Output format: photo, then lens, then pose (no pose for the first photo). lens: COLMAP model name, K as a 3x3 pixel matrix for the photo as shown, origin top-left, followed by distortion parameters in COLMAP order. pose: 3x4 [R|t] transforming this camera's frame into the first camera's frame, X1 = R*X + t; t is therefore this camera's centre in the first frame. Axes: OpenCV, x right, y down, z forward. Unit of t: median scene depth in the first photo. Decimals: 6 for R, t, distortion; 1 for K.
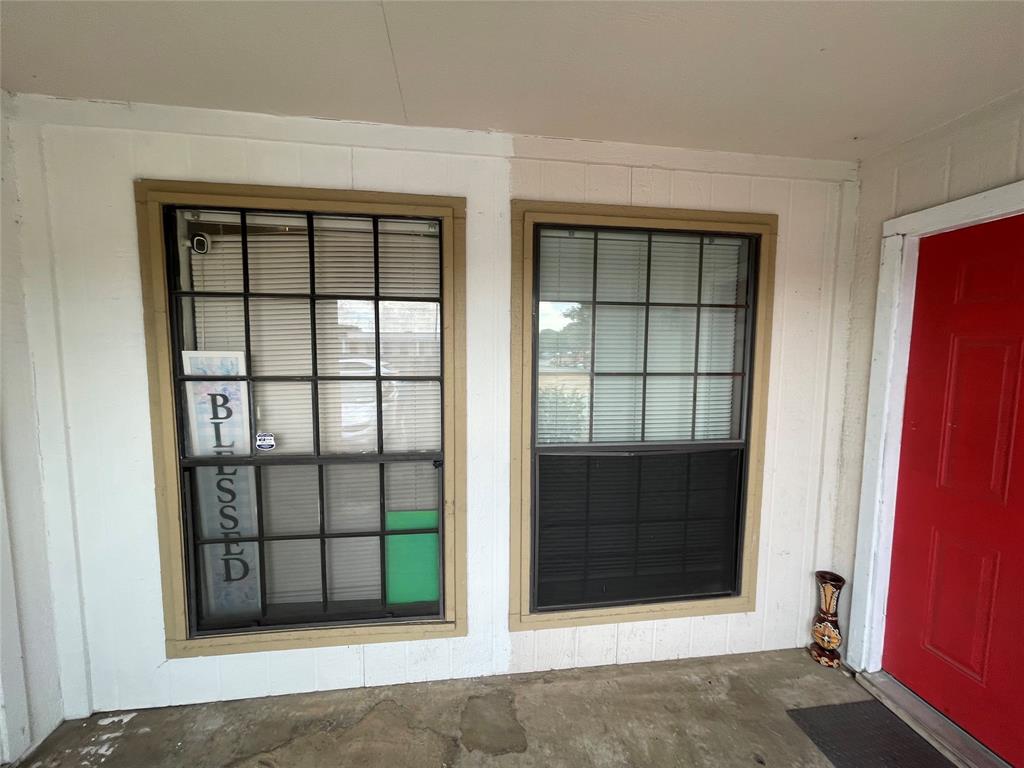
lens RADIAL K [[414.4, 0, 506.1], [0, 414.4, 383.9], [0, 0, 1]] dist [-0.001149, -0.000306]
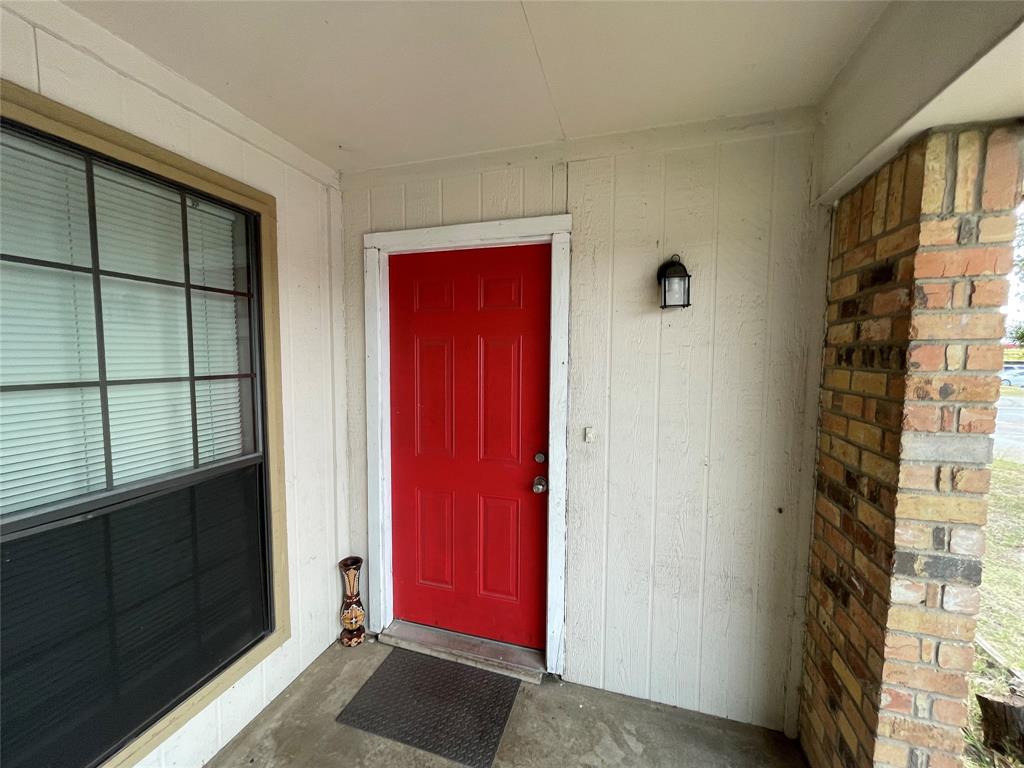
lens RADIAL K [[414.4, 0, 509.5], [0, 414.4, 382.7], [0, 0, 1]] dist [-0.001149, -0.000306]
pose [[0.411328, -0.068682, 0.908896, 0.017488], [0.074919, 0.996331, 0.041383, -0.004173], [-0.908403, 0.051072, 0.414964, 0.174879]]
